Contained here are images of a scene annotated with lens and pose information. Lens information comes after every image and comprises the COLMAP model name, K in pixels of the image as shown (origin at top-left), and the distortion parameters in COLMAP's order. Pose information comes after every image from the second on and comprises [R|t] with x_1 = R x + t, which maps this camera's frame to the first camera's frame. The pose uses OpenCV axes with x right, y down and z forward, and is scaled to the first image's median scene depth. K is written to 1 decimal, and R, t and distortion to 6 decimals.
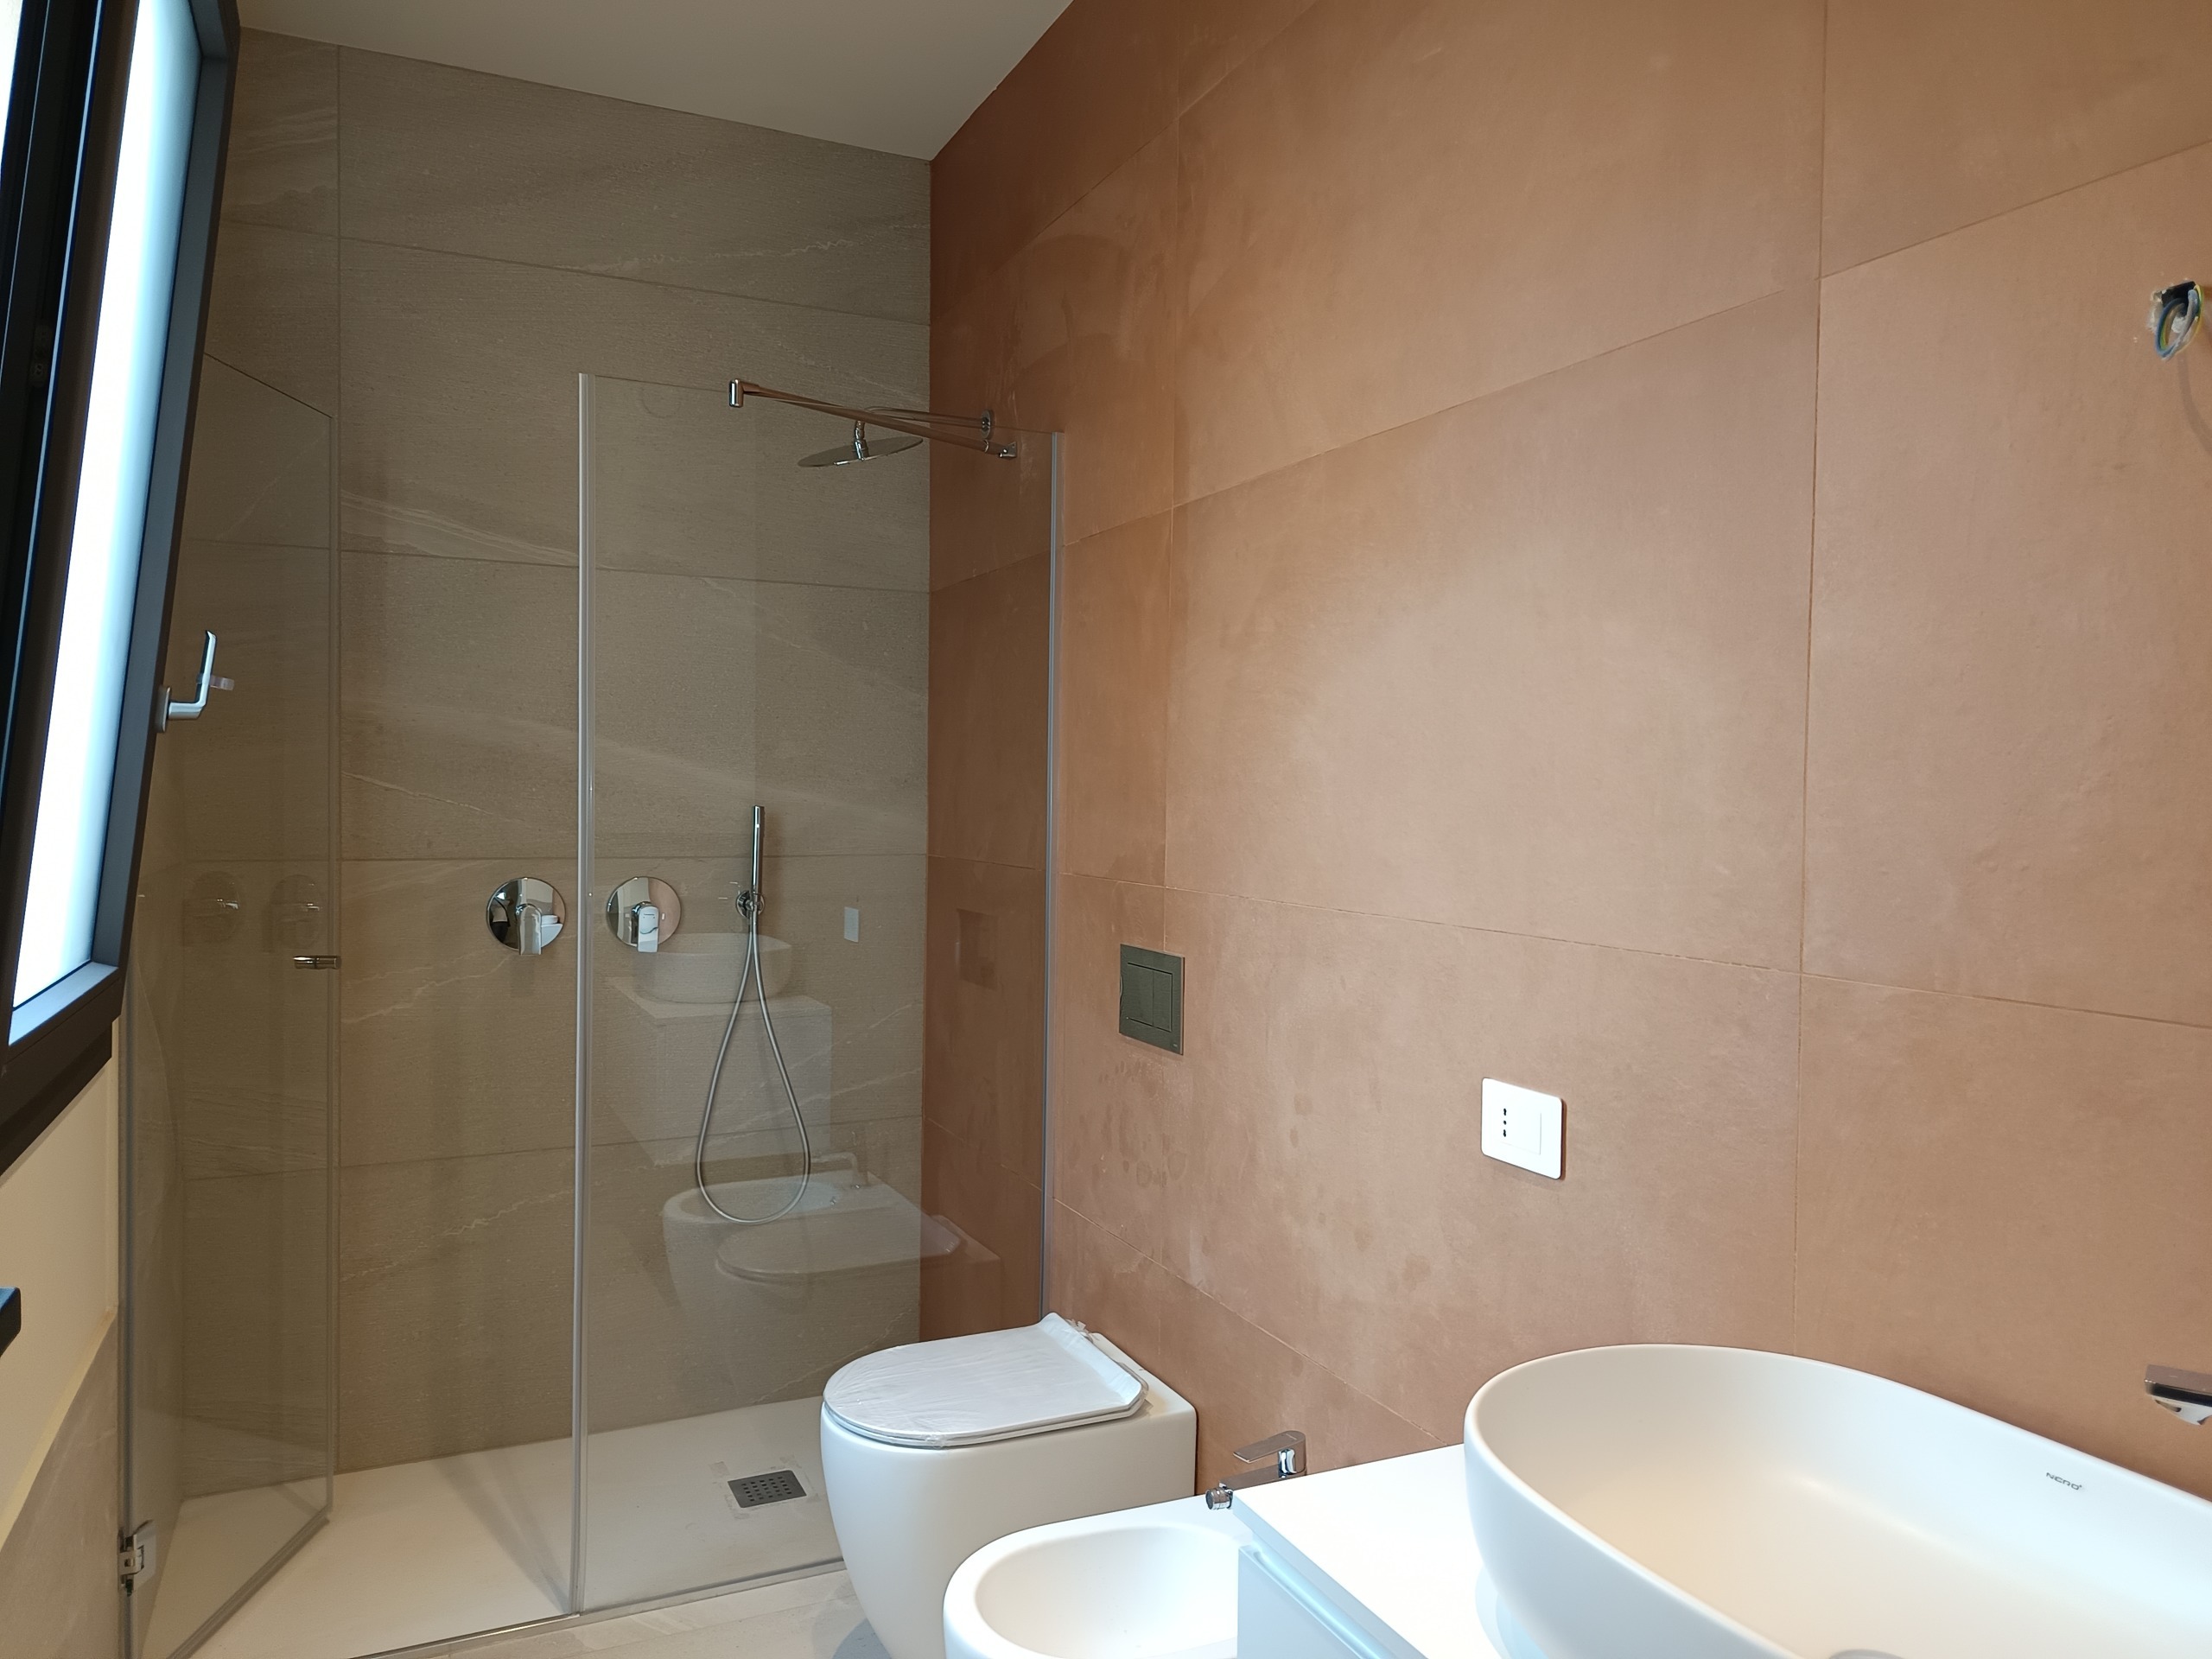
lens RADIAL K [[1543.0, 0, 1106.0], [0, 1543.0, 829.5], [0, 0, 1]] dist [0.069545, -0.084874]
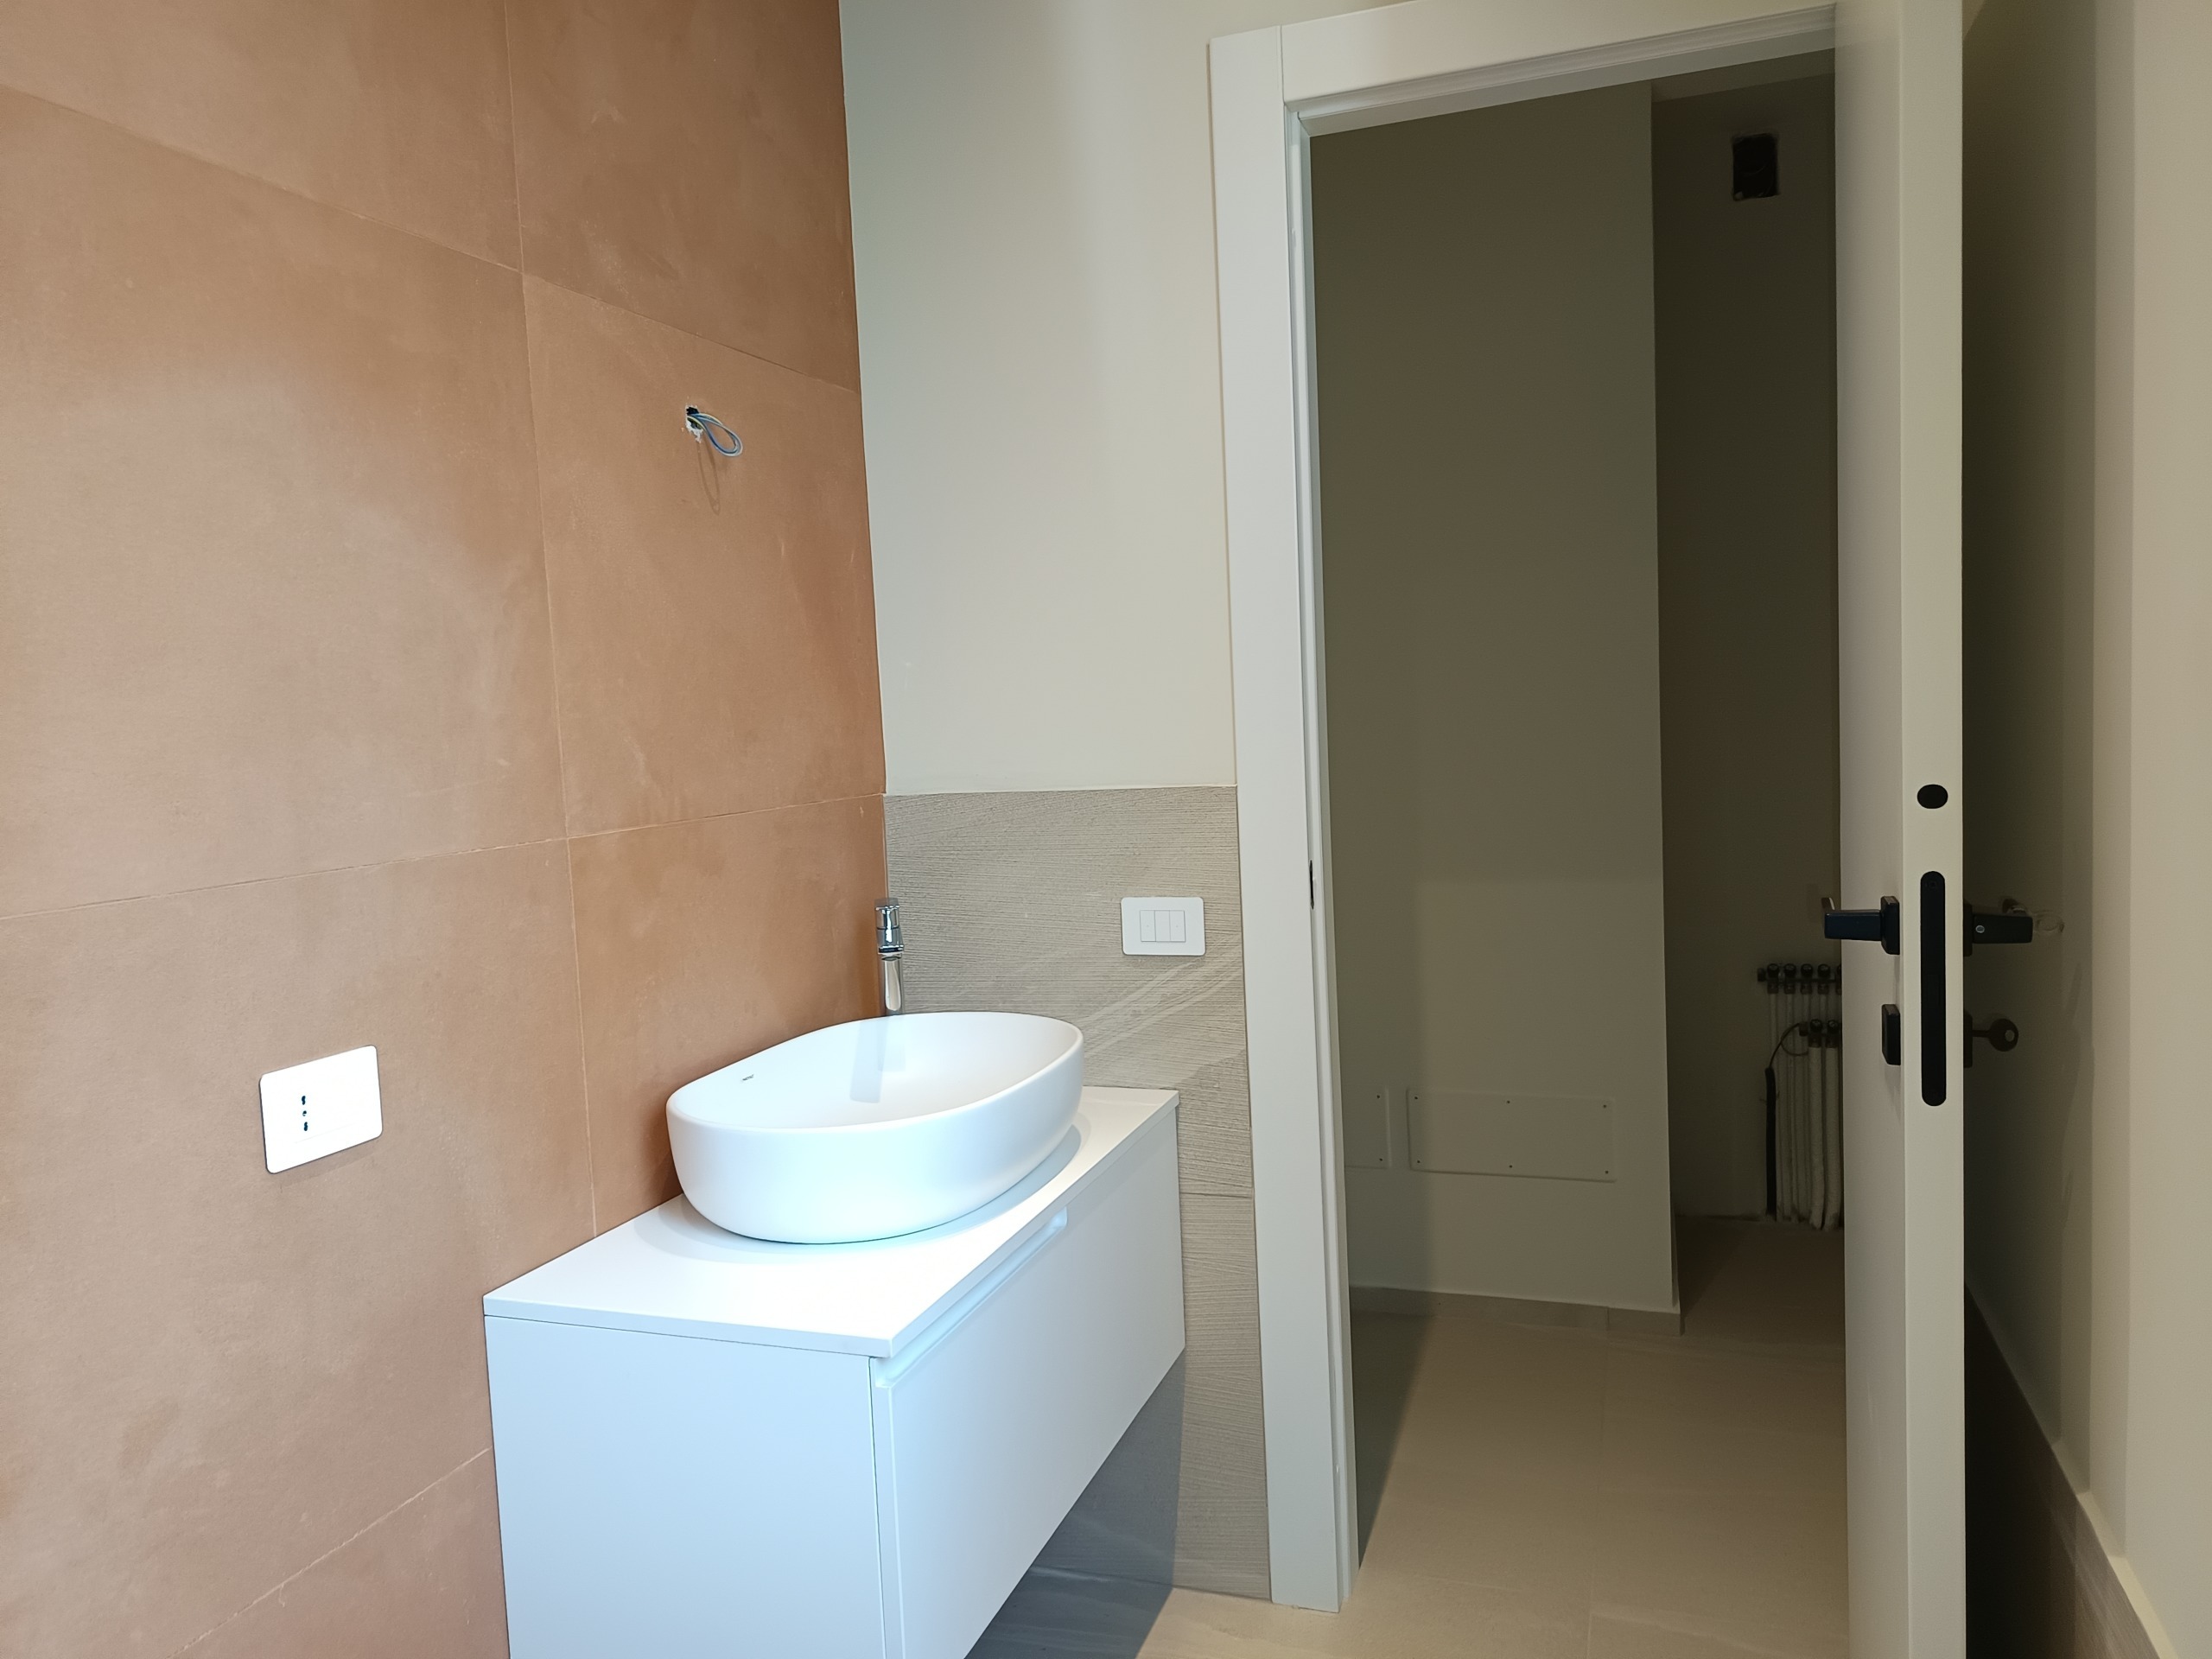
lens RADIAL K [[1543.0, 0, 1106.0], [0, 1543.0, 829.5], [0, 0, 1]] dist [0.069545, -0.084874]
pose [[-0.717470, -0.031025, 0.695898, -0.687727], [0.055441, 0.993295, 0.101444, -0.016109], [-0.694380, 0.111364, -0.710940, 1.479563]]
